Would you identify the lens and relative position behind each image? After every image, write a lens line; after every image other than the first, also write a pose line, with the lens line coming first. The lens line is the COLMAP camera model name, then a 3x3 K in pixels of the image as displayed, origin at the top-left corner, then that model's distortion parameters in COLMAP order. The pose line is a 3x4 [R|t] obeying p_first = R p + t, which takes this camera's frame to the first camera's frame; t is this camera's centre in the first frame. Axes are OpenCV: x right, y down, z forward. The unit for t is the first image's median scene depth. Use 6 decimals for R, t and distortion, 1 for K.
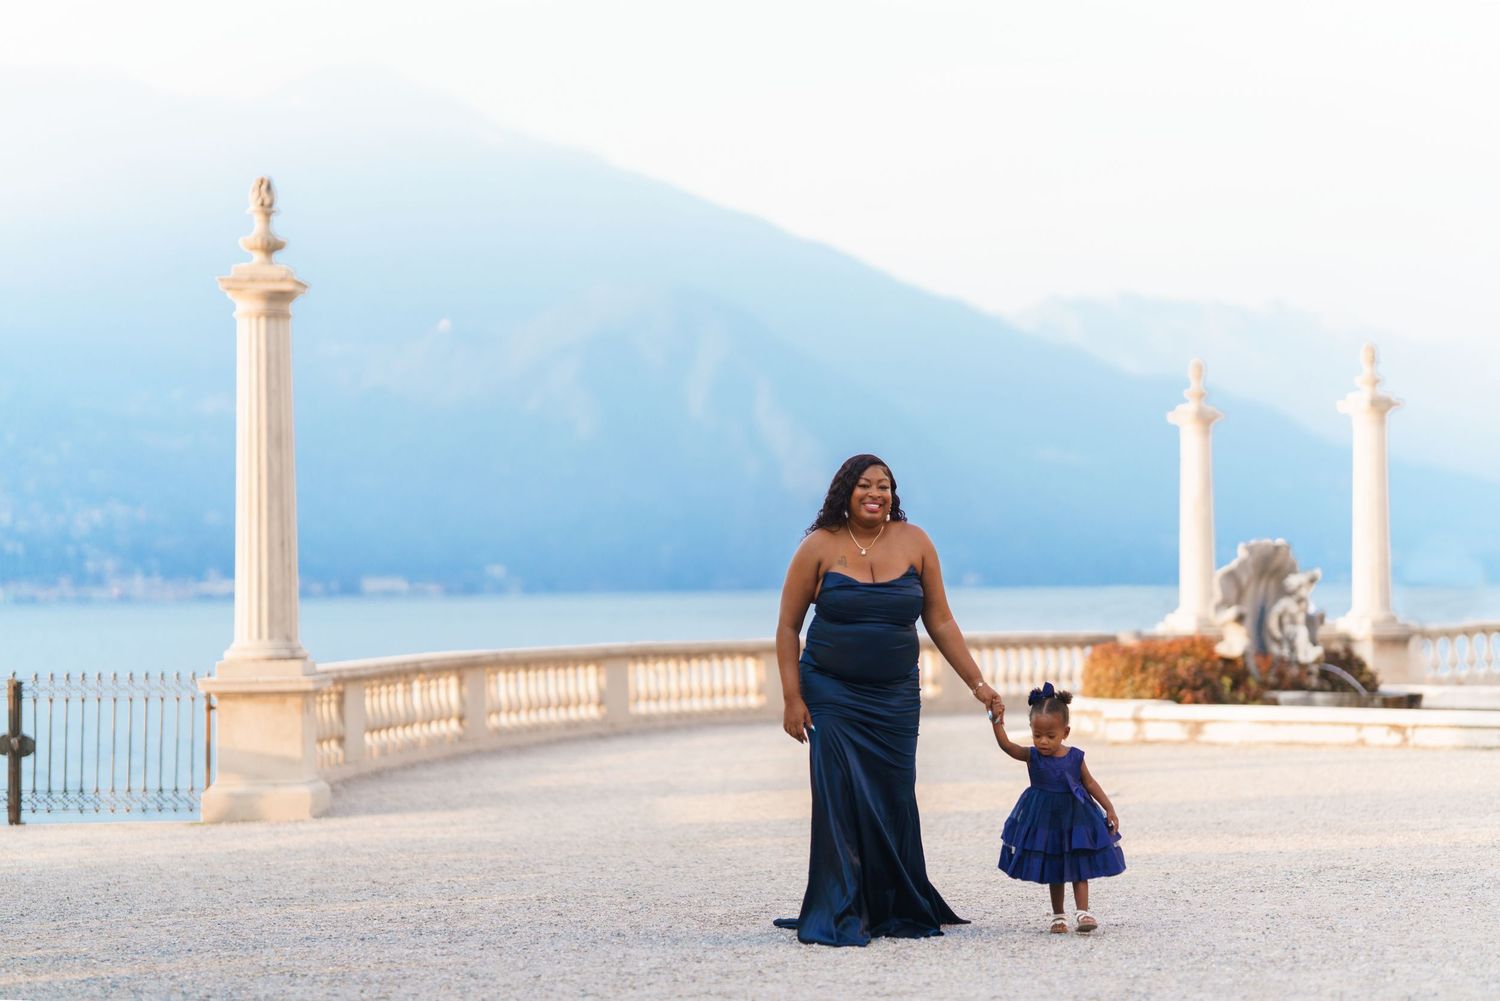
lens RADIAL K [[3733.5, 0, 745.5], [0, 3733.5, 494.2], [0, 0, 1]] dist [0.686567, 0.910732]
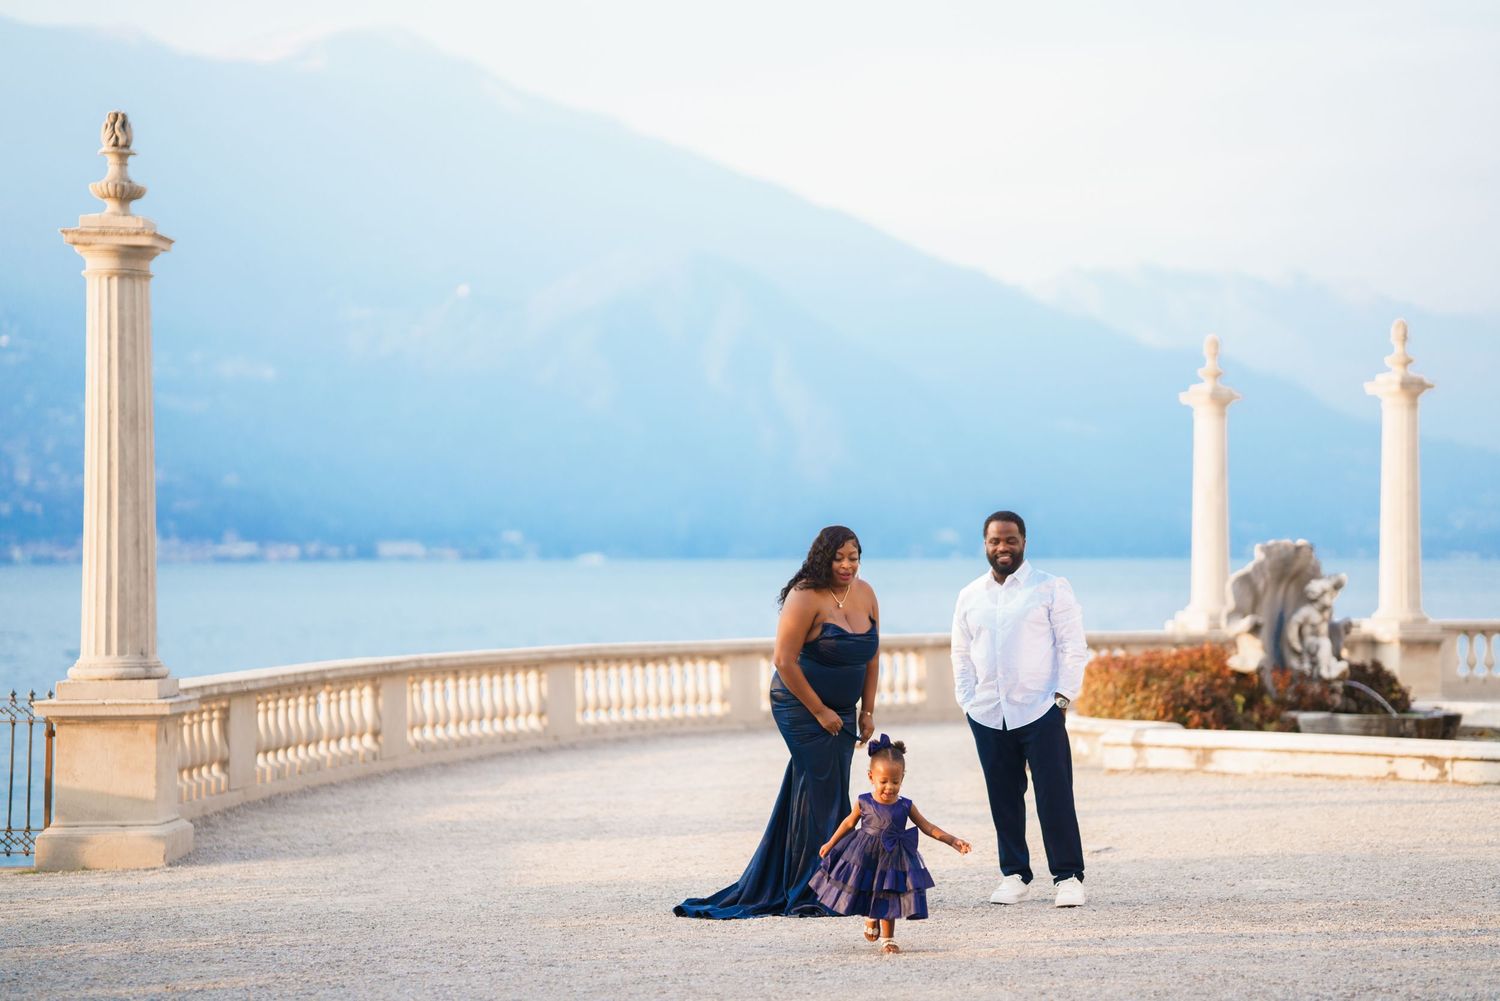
lens RADIAL K [[3726.4, 0, 747.0], [0, 3726.4, 503.0], [0, 0, 1]] dist [0.654636, 1.507158]
pose [[0.999936, 0.010458, -0.004397, 0.015704], [-0.010410, 0.999887, 0.010853, -0.005539], [0.004510, -0.010807, 0.999931, 0.118708]]
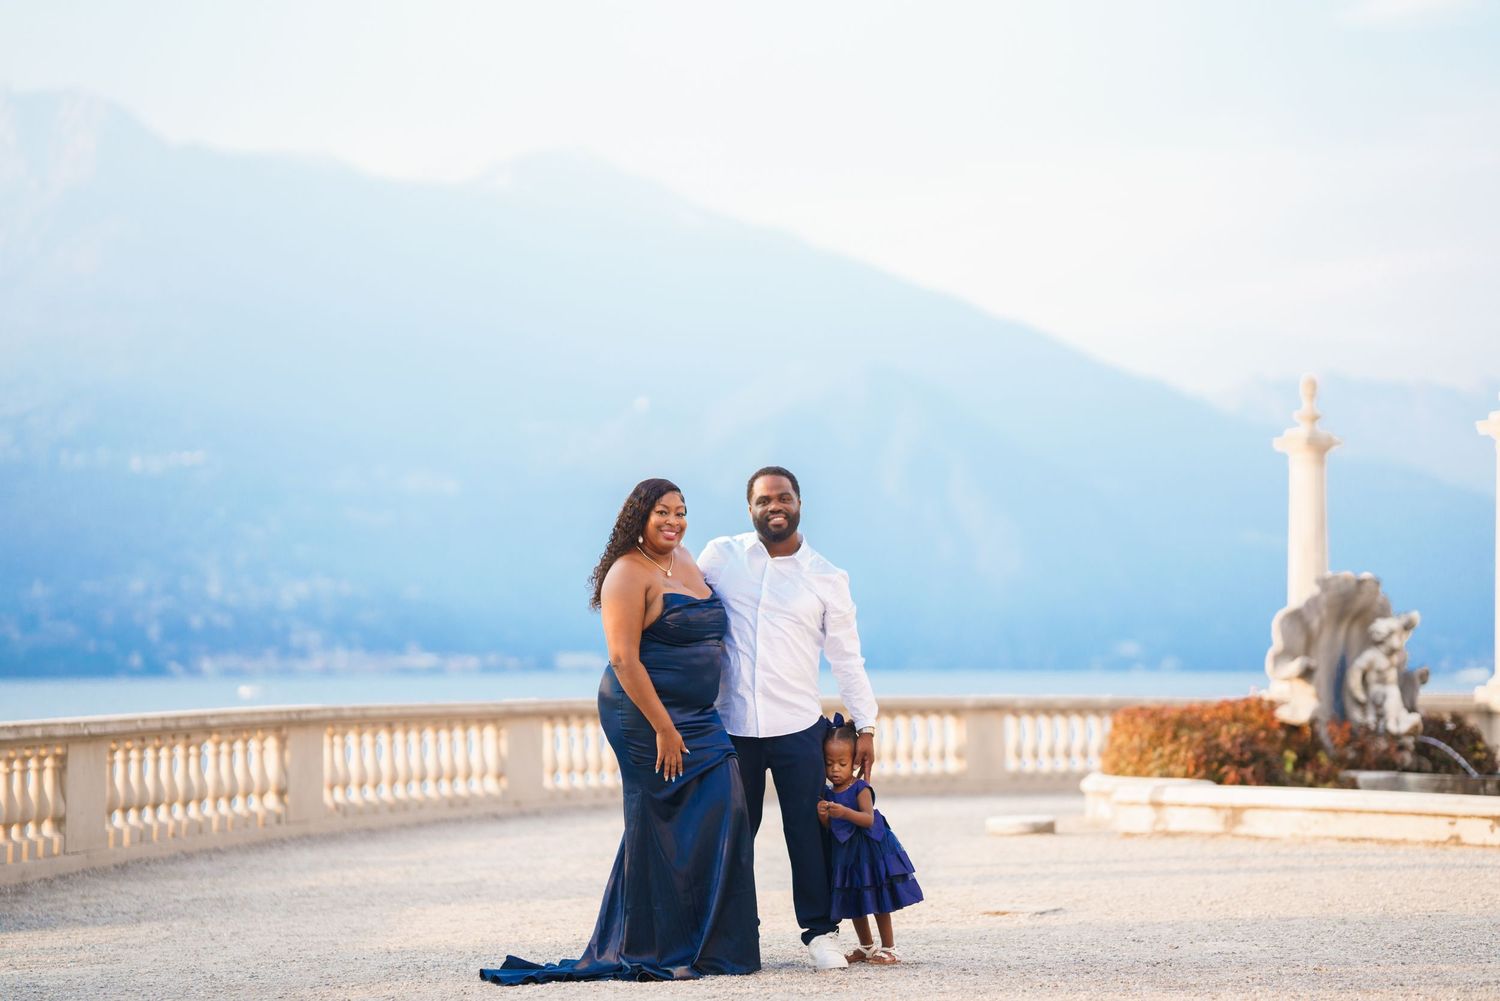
lens RADIAL K [[3726.4, 0, 747.0], [0, 3726.4, 503.0], [0, 0, 1]] dist [0.654636, 1.507158]
pose [[0.998562, 0.008627, -0.052907, 0.061687], [-0.009634, 0.999777, -0.018808, 0.014759], [0.052733, 0.019291, 0.998422, 0.244185]]
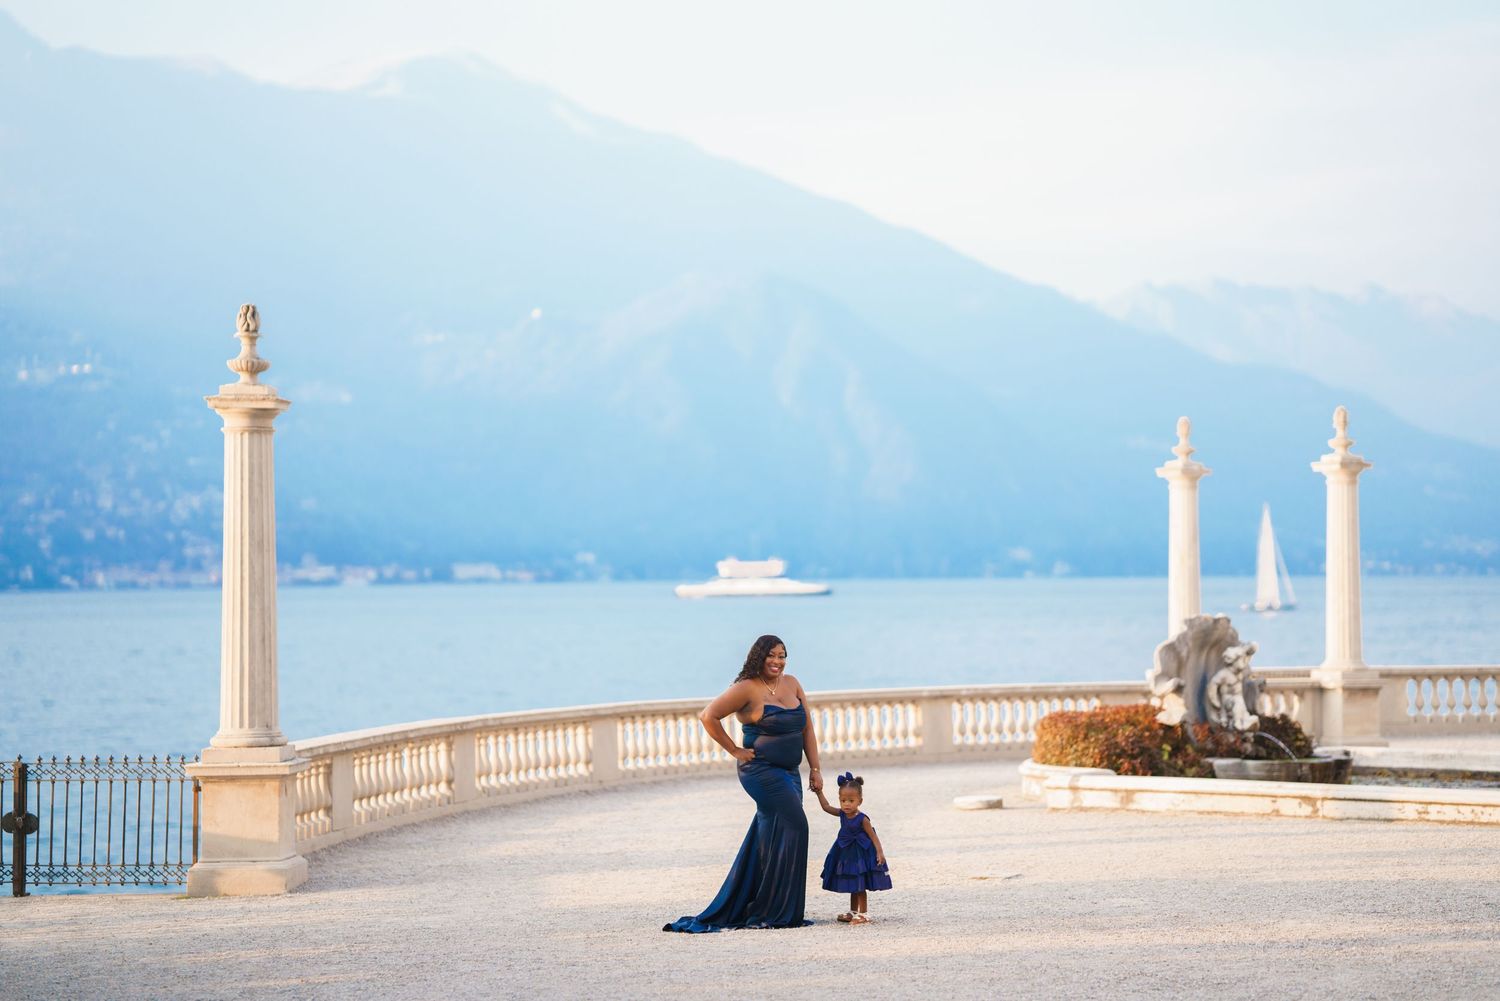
lens RADIAL K [[3726.4, 0, 747.0], [0, 3726.4, 503.0], [0, 0, 1]] dist [0.654636, 1.507158]
pose [[0.999703, 0.002527, -0.024244, 0.036470], [-0.002384, 0.999980, 0.005932, -0.027731], [0.024258, -0.005872, 0.999688, -0.073978]]
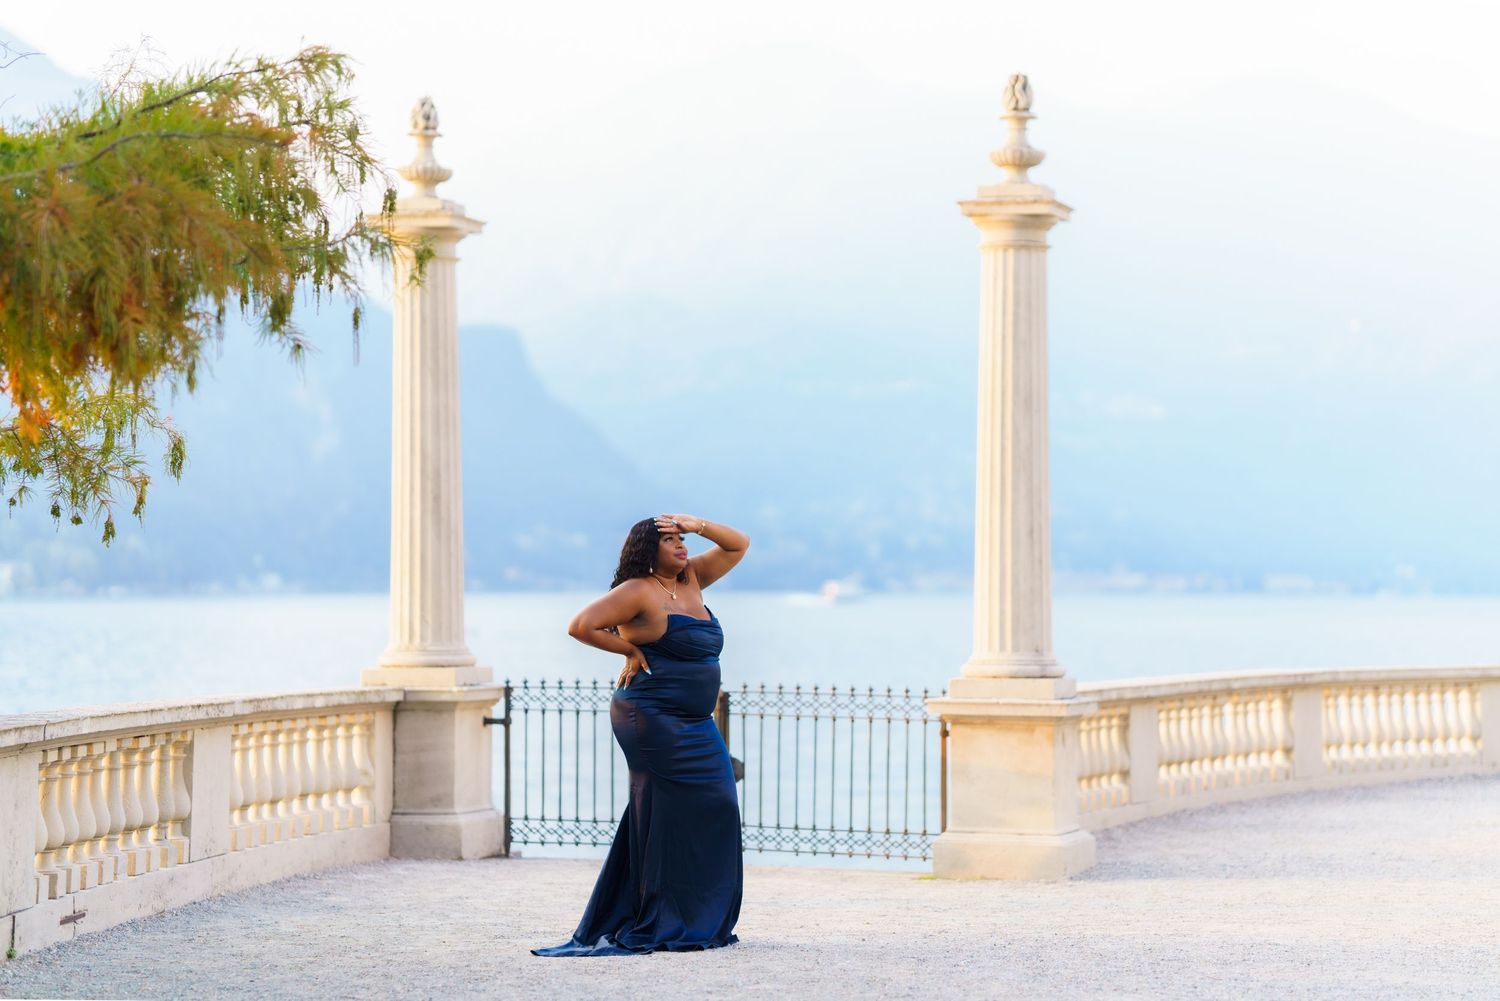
lens RADIAL K [[3595.9, 0, 654.6], [0, 3595.9, 504.4], [0, 0, 1]] dist [0.626390, 0.416357]
pose [[0.964329, 0.008491, -0.264571, 0.002661], [-0.007624, 0.999962, 0.004305, 0.003764], [0.264597, -0.002134, 0.964357, 0.199566]]
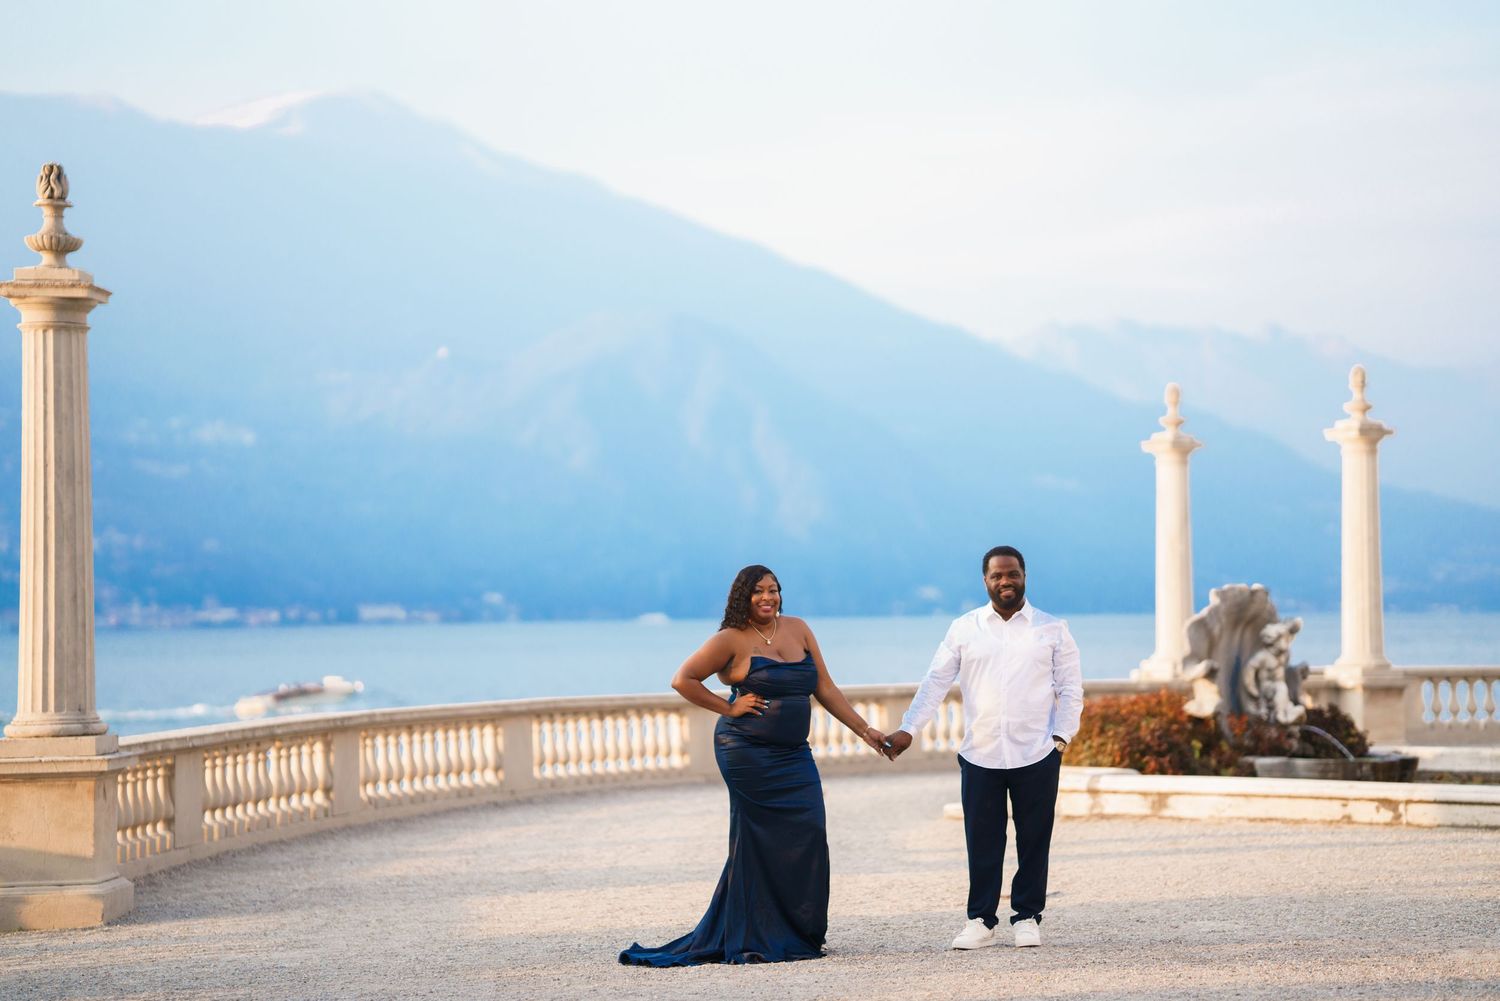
lens RADIAL K [[3726.4, 0, 747.0], [0, 3726.4, 503.0], [0, 0, 1]] dist [0.654636, 1.507158]
pose [[1.000000, -0.000604, 0.000480, 0.022807], [0.000606, 0.999987, -0.004996, -0.003098], [-0.000477, 0.004997, 0.999987, 0.122482]]
